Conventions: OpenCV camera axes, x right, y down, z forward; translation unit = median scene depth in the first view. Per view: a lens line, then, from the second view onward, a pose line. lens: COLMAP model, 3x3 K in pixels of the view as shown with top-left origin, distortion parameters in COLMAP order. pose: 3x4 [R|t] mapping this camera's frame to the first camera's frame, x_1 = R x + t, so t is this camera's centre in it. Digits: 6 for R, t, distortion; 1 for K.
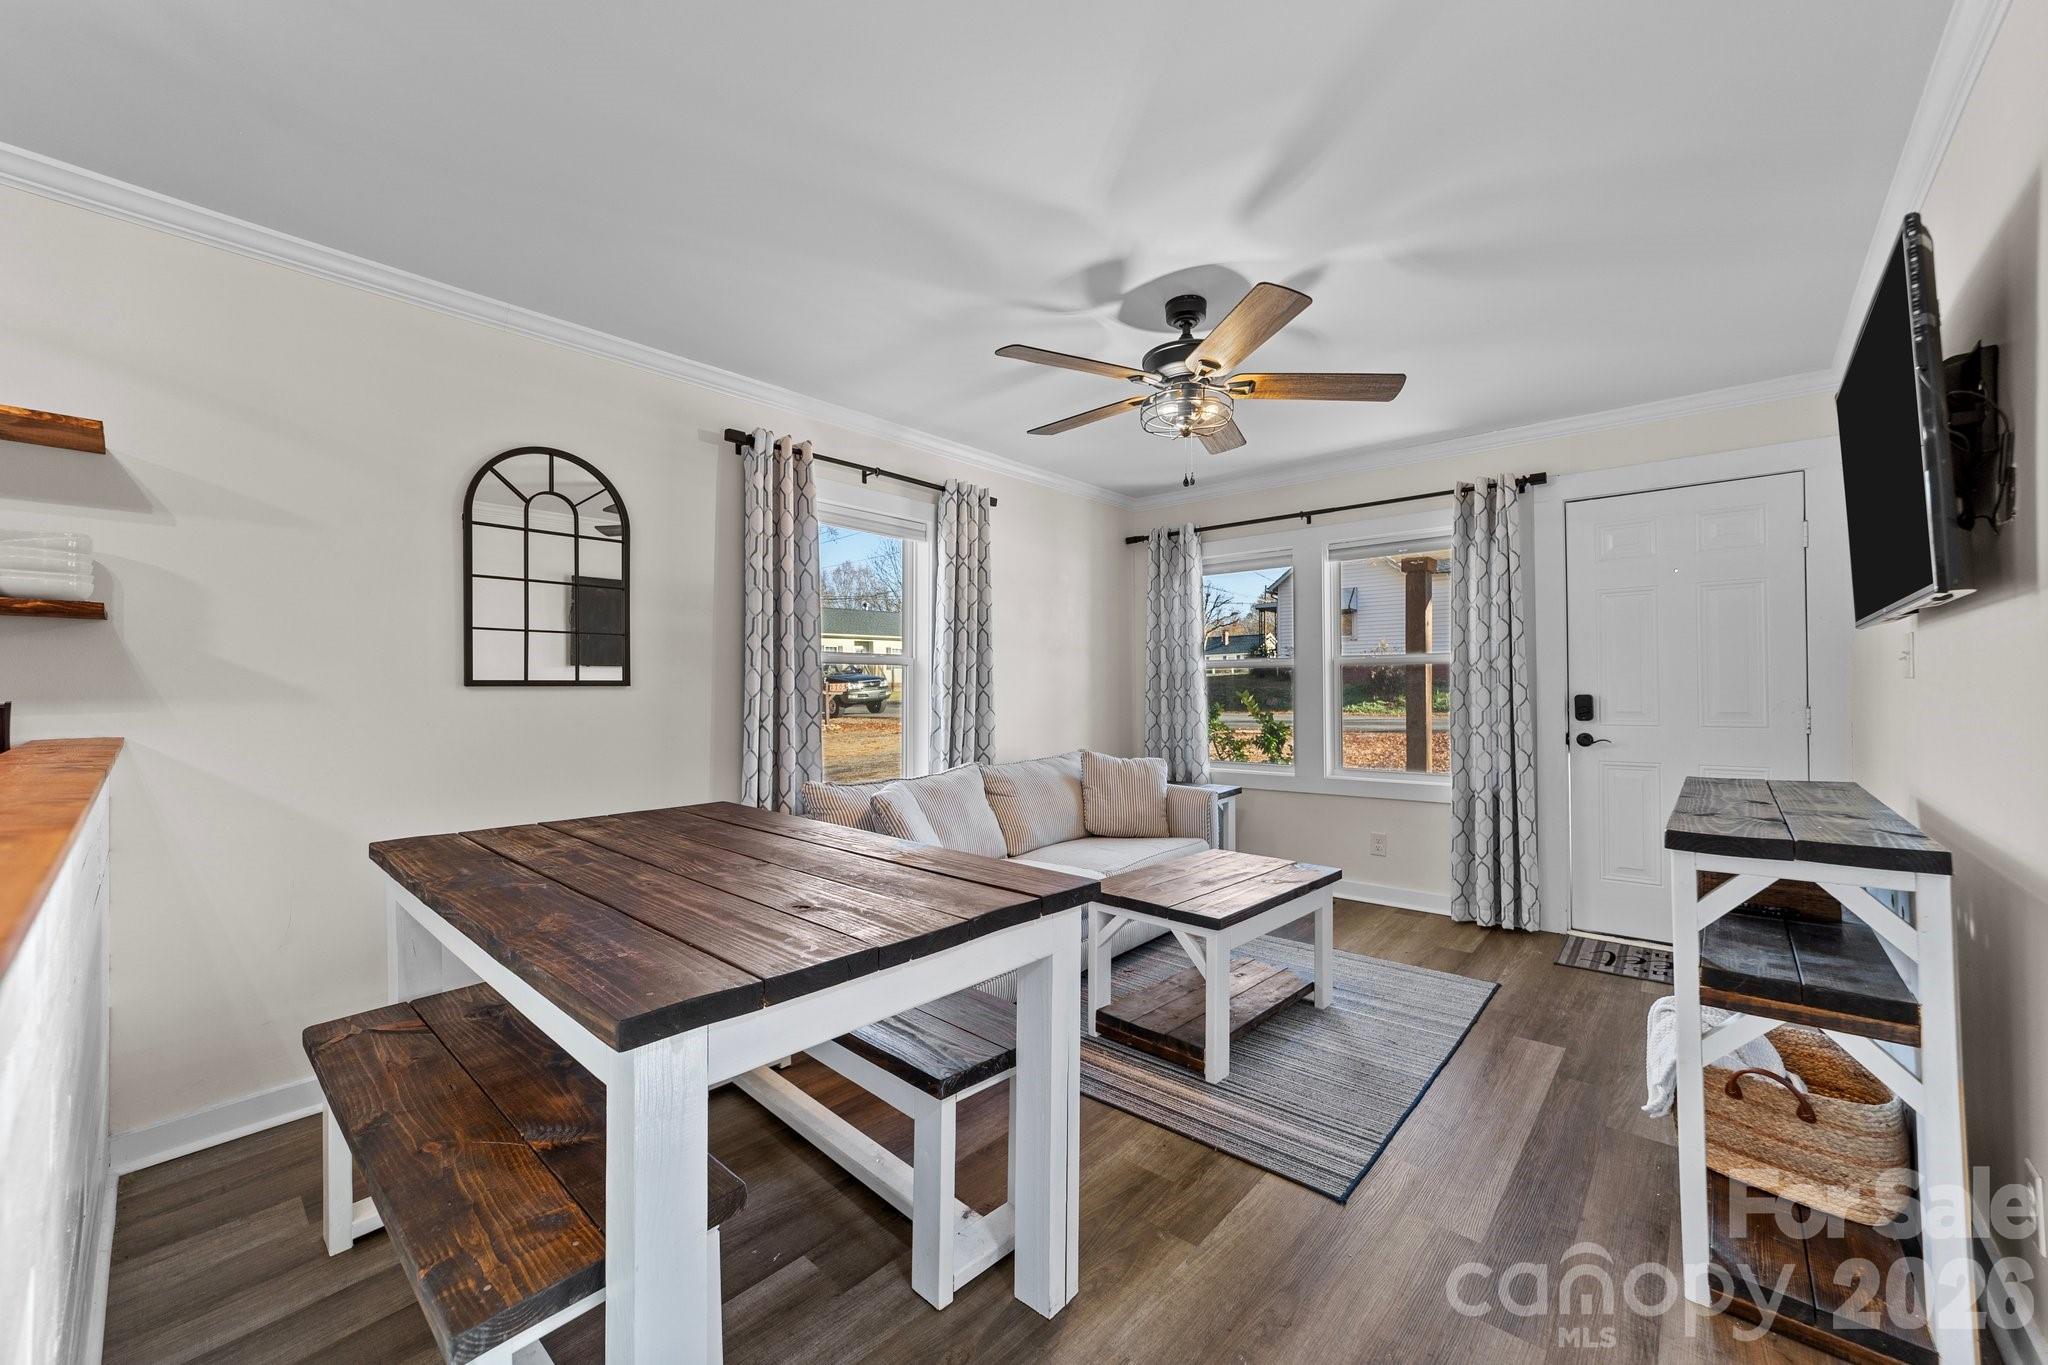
lens RADIAL K [[787.3, 0, 1026.2], [0, 787.3, 679.3], [0, 0, 1]] dist [-0.022208, 0.010304]
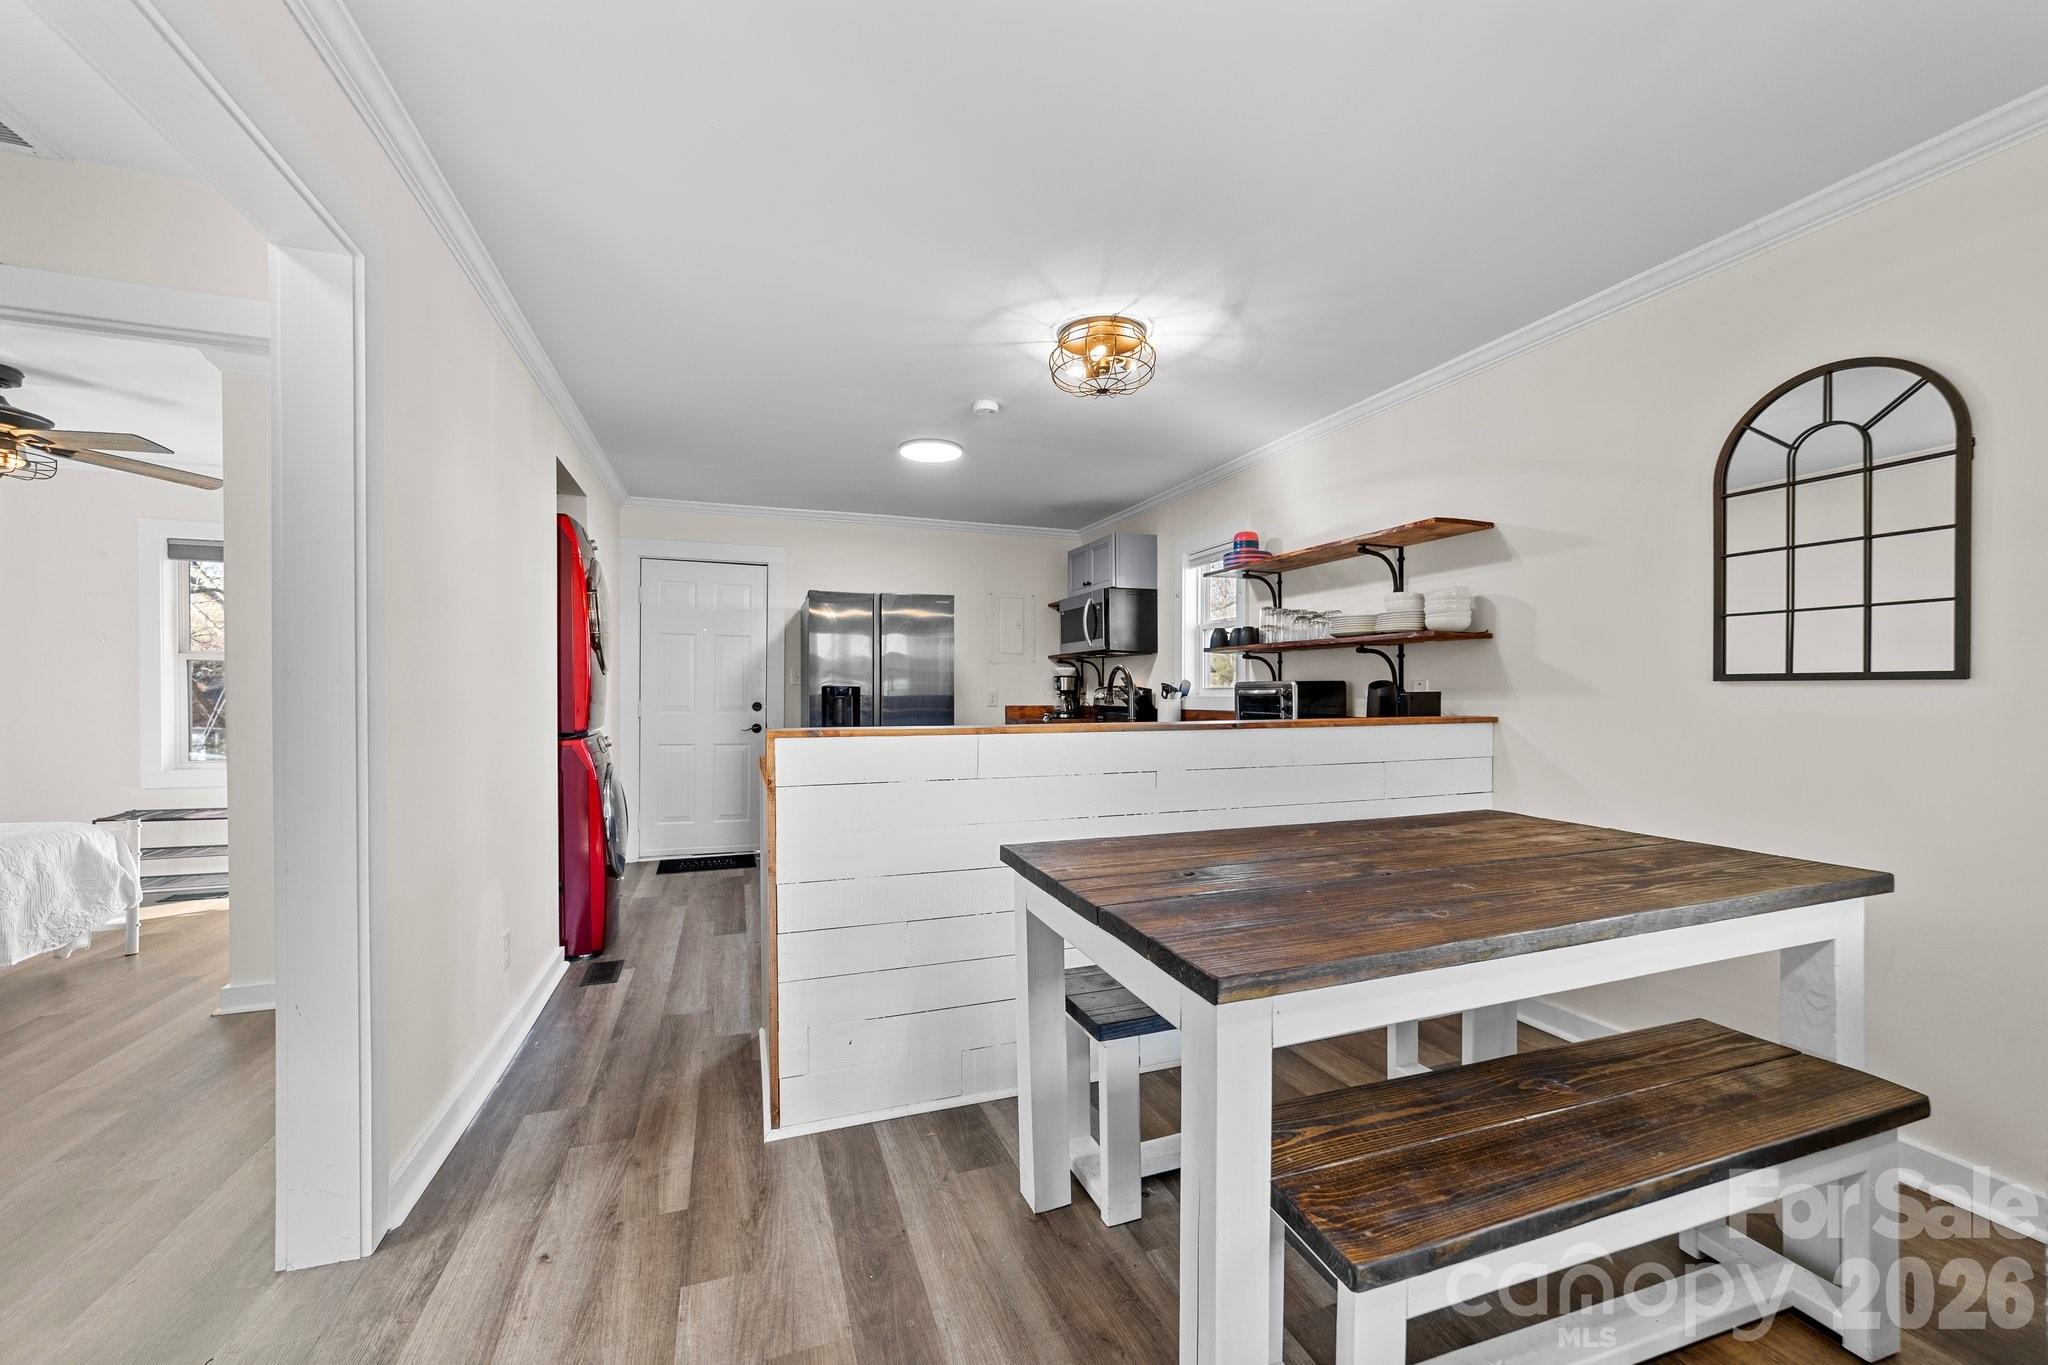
lens RADIAL K [[809.2, 0, 1029.1], [0, 809.2, 697.7], [0, 0, 1]] dist [-0.000290, -0.000031]
pose [[-0.475419, 0.014346, -0.879643, 0.324094], [0.010342, 0.999889, 0.010718, 0.006640], [0.879699, -0.004002, -0.475514, 0.506670]]
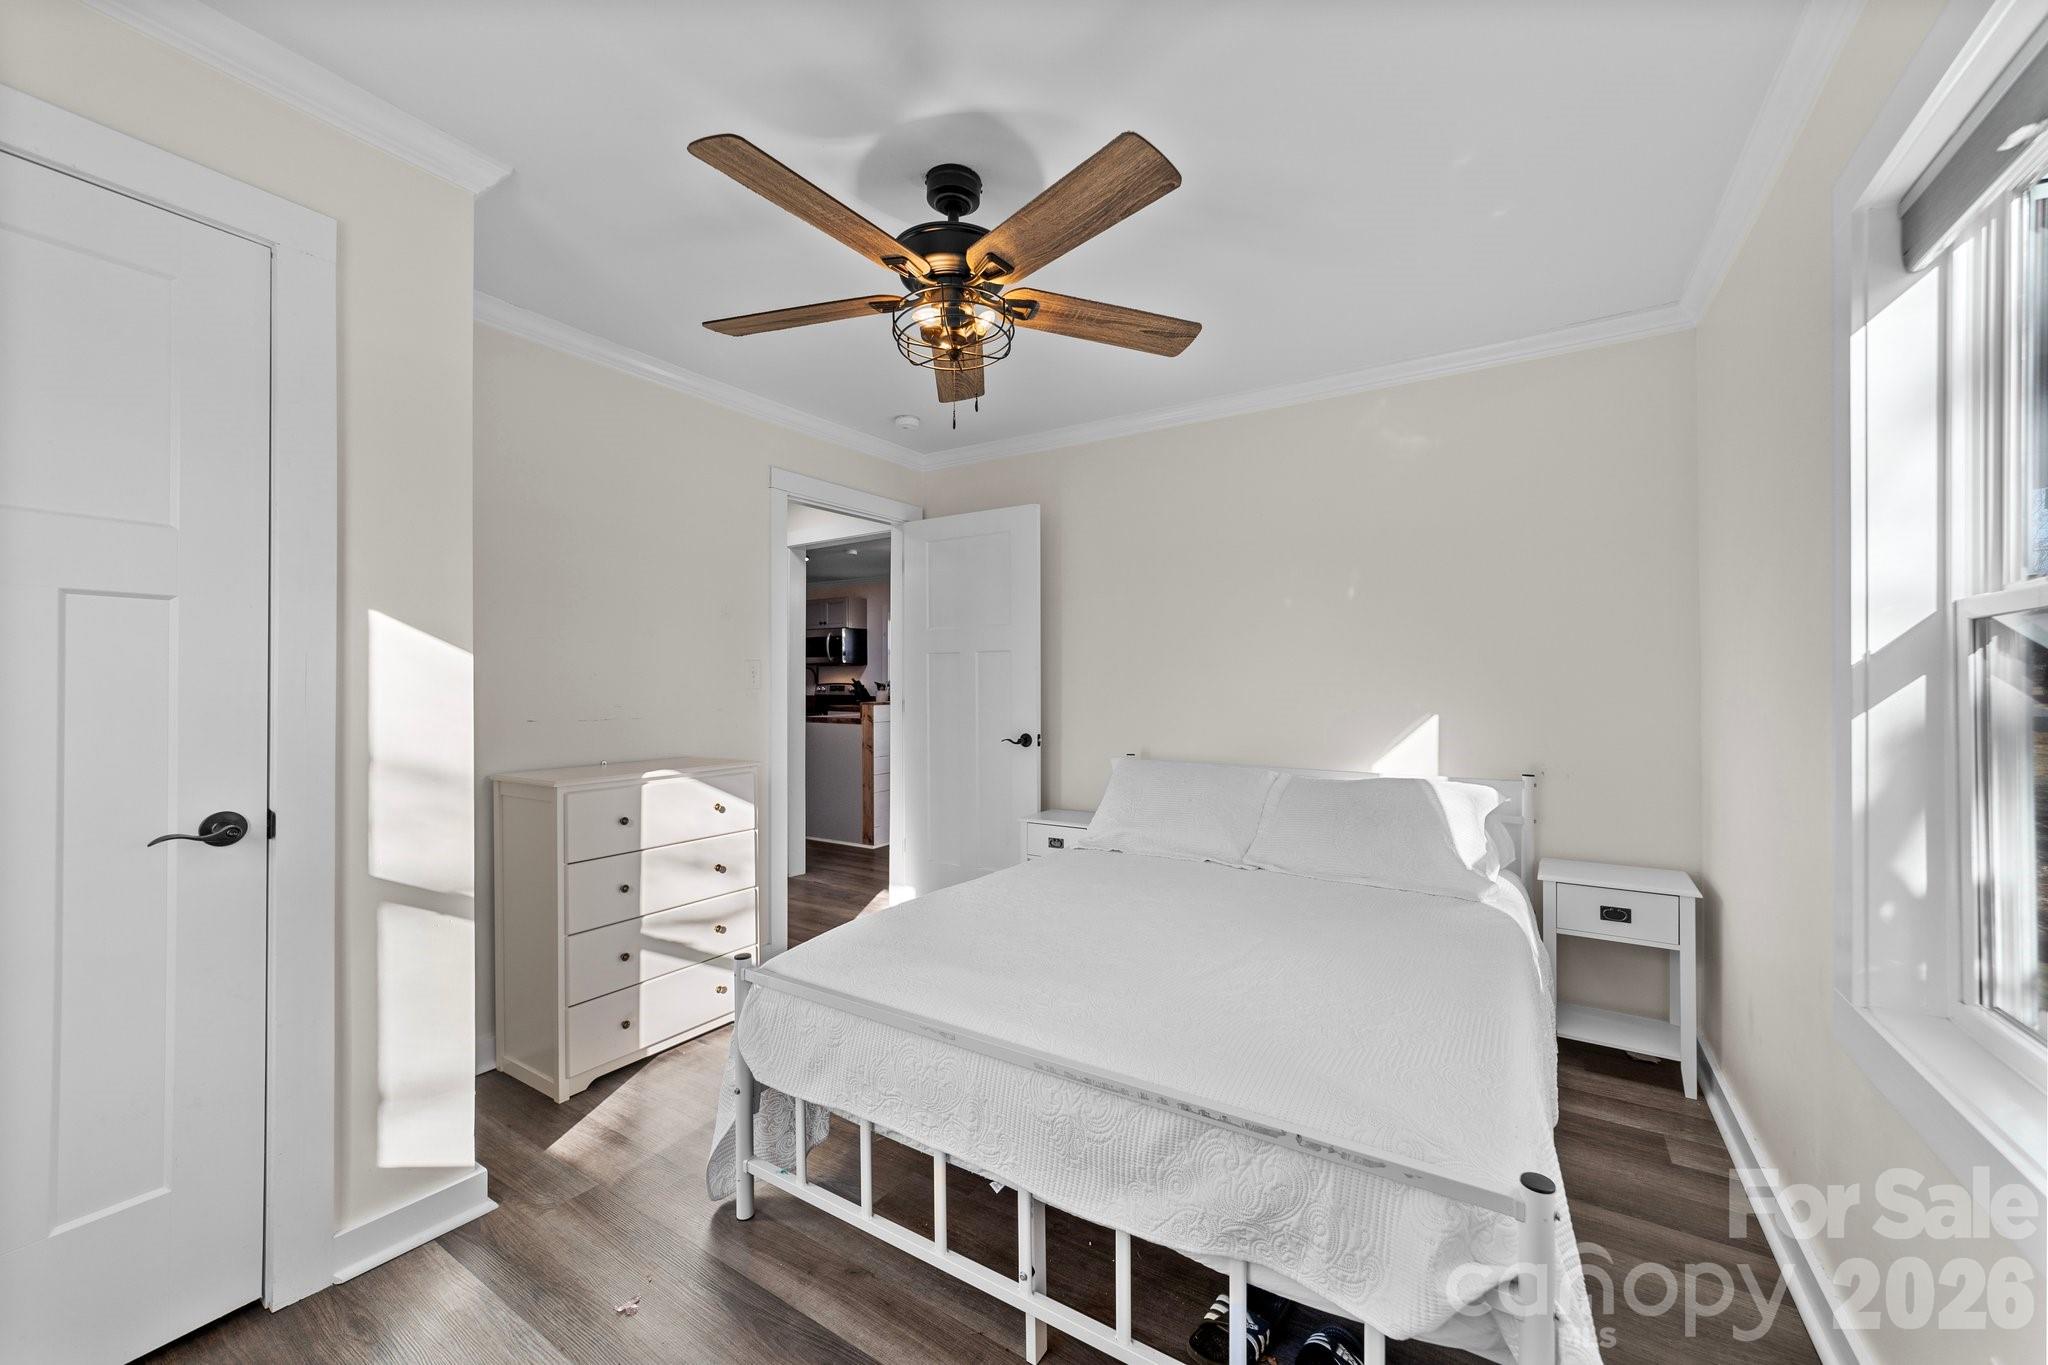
lens RADIAL K [[787.3, 0, 1026.2], [0, 787.3, 679.3], [0, 0, 1]] dist [-0.022208, 0.010304]
pose [[0.152911, 0.003222, -0.988235, 1.499068], [0.010124, 0.999937, 0.004827, -0.017620], [0.988188, -0.010743, 0.152869, 0.128767]]
